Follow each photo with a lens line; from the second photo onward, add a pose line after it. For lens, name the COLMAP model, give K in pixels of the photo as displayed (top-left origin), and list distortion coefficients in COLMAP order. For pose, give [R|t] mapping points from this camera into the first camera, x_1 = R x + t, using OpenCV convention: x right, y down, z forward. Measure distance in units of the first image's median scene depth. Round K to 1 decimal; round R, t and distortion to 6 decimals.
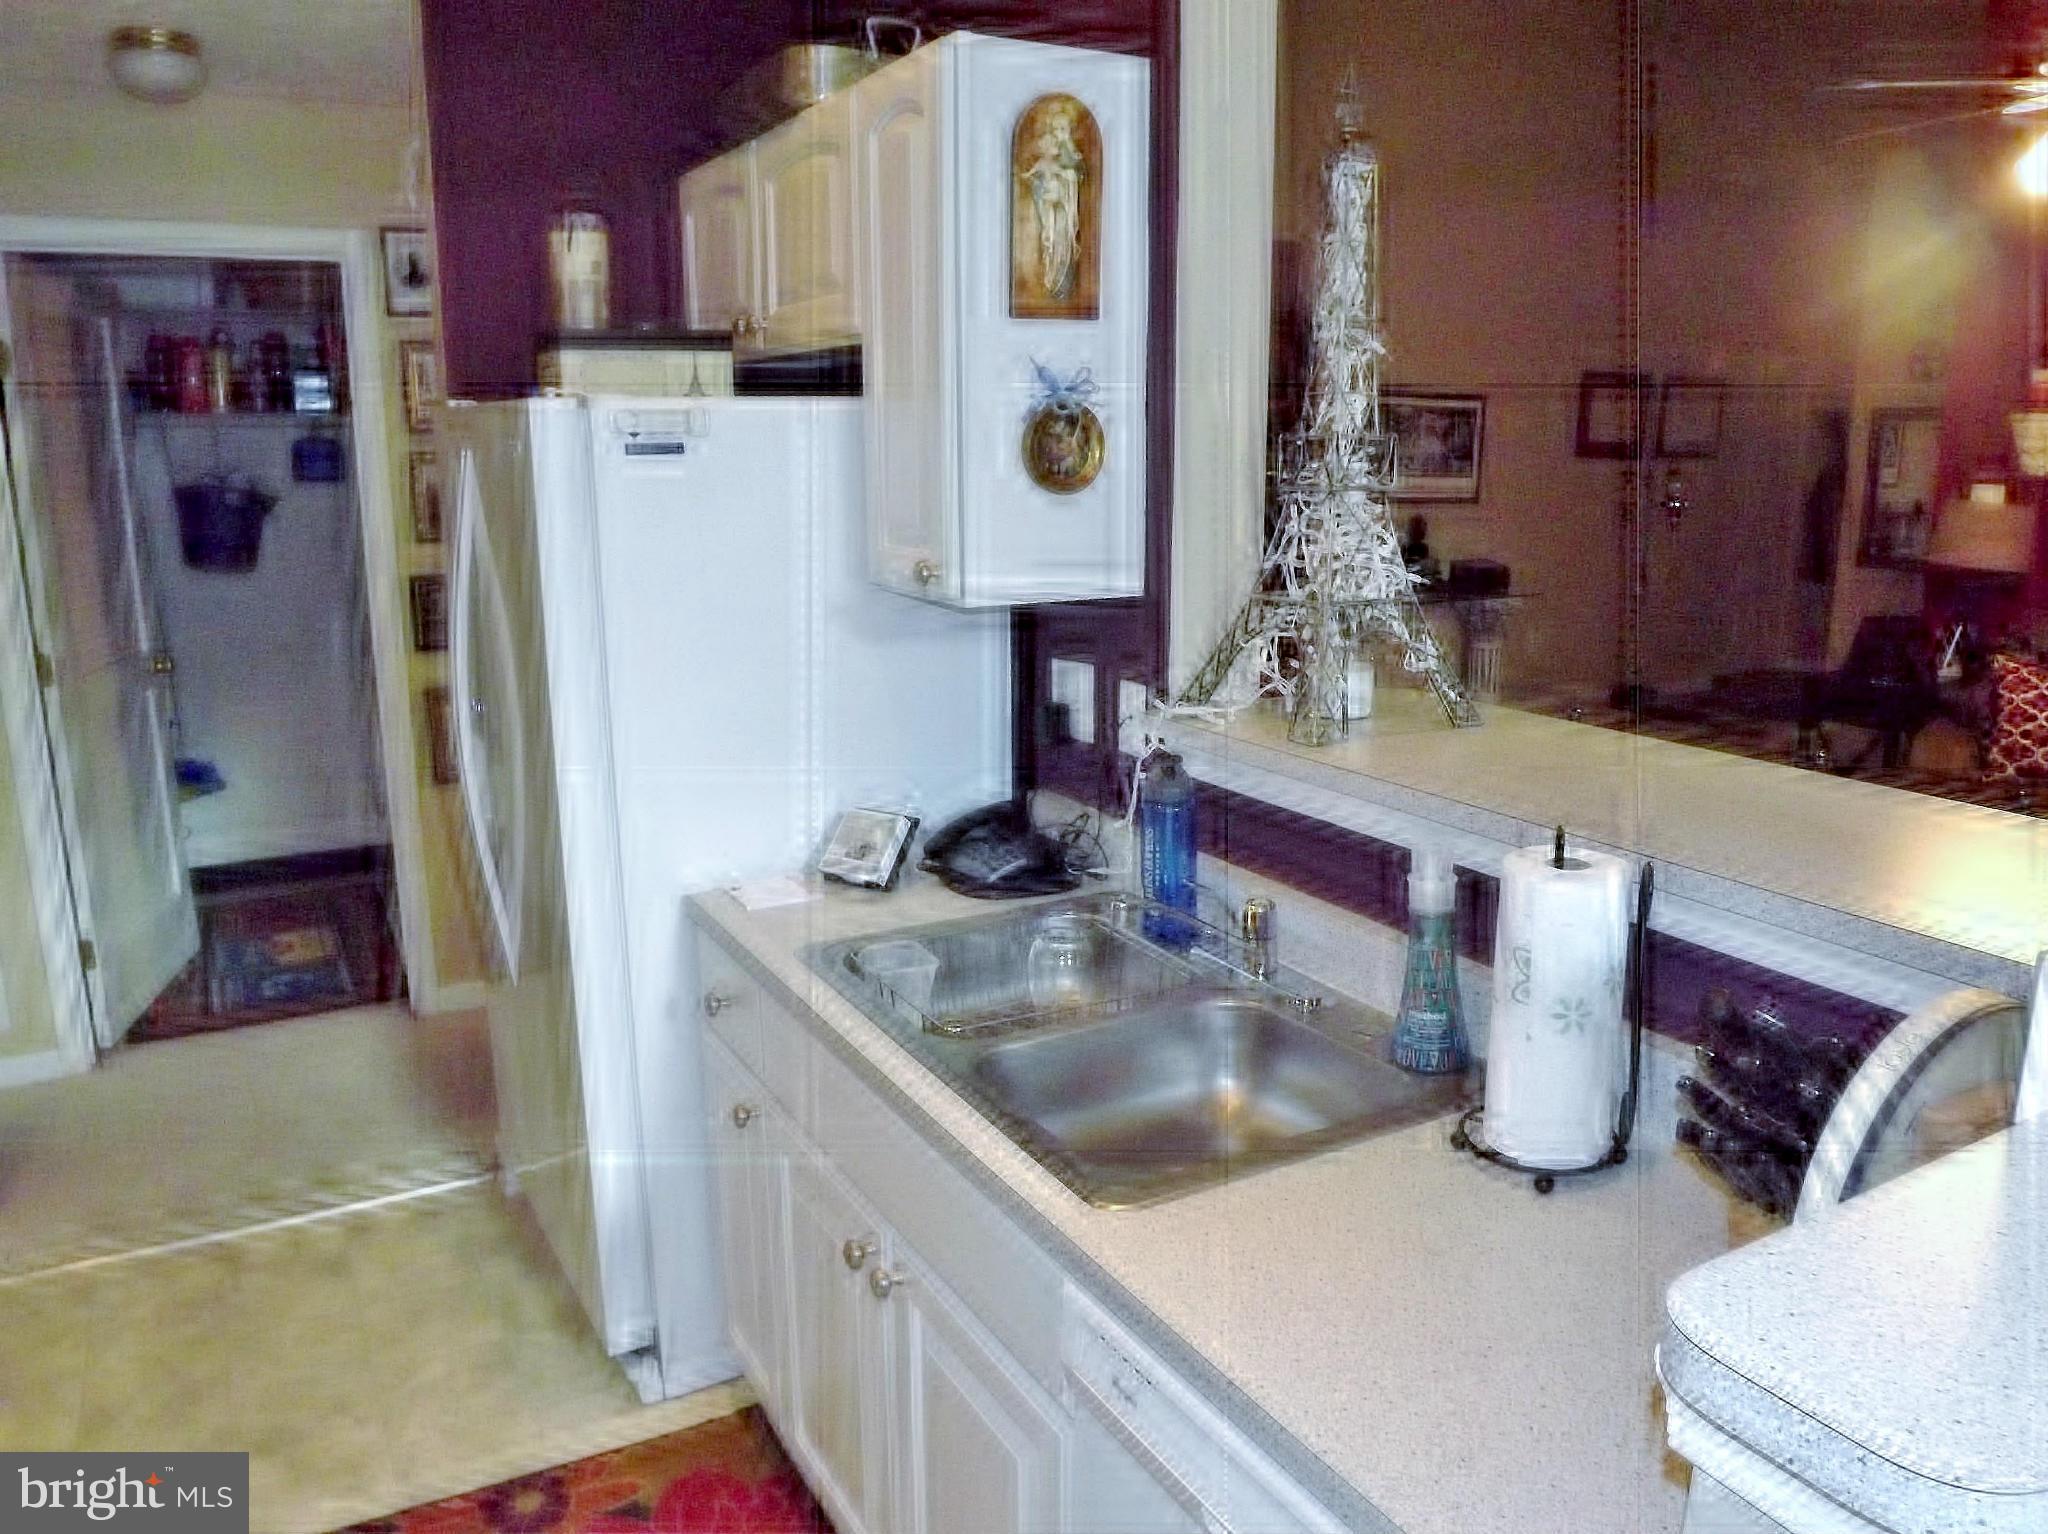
lens RADIAL K [[1425.2, 0, 1010.6], [0, 1425.2, 776.4], [0, 0, 1]] dist [-0.002513, -0.000036]
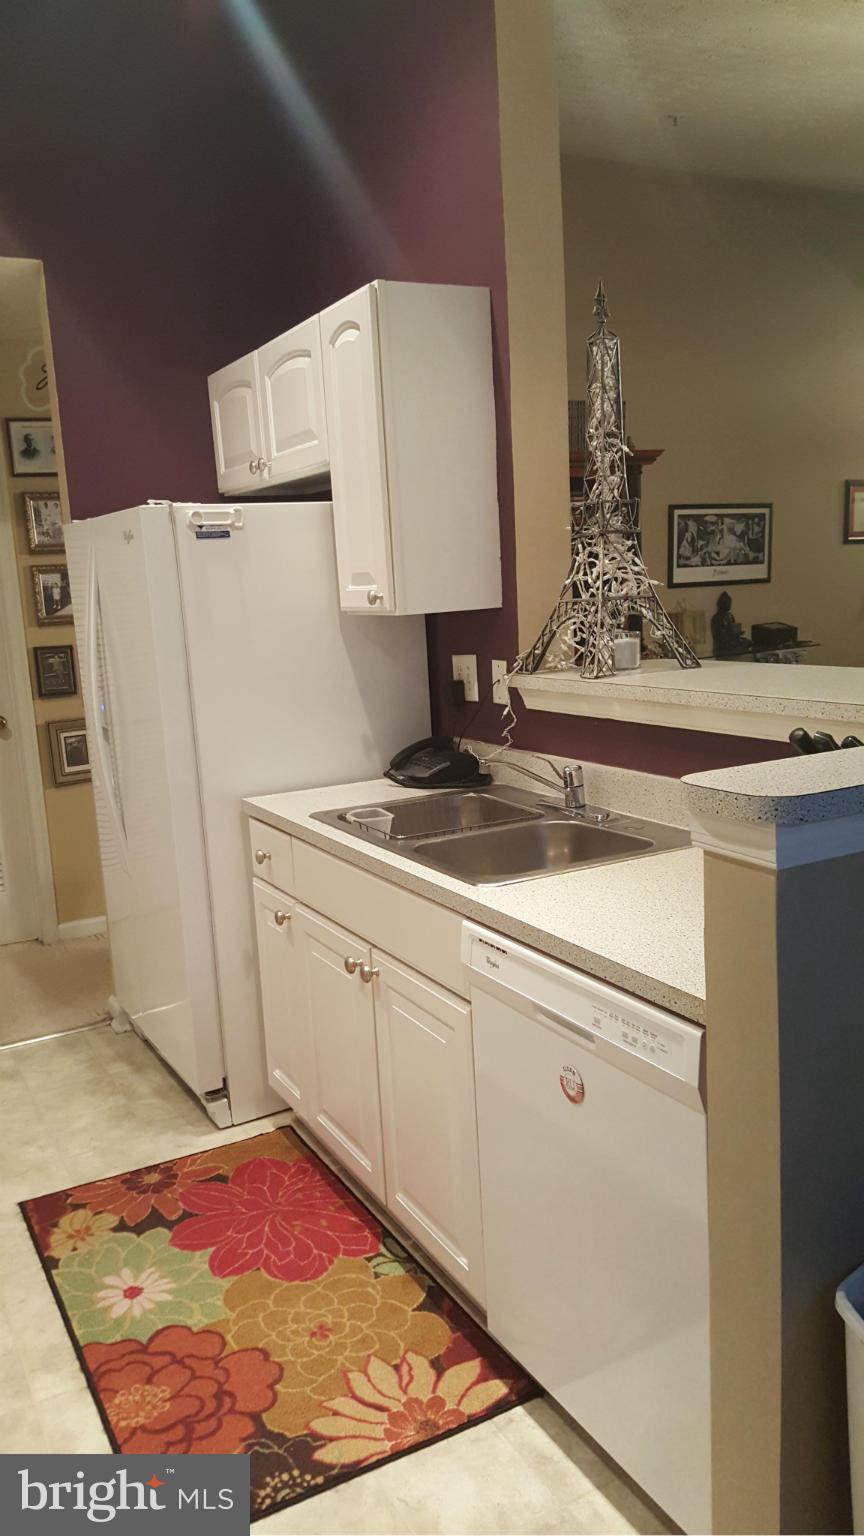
lens RADIAL K [[1111.0, 0, 432.0], [0, 1111.0, 768.0], [0, 0, 1]] dist [0.171687, -0.286142]
pose [[0.998893, -0.045668, -0.011256, 0.015804], [0.044935, 0.997274, -0.058535, 0.140561], [0.013898, 0.057964, 0.998222, -0.329755]]
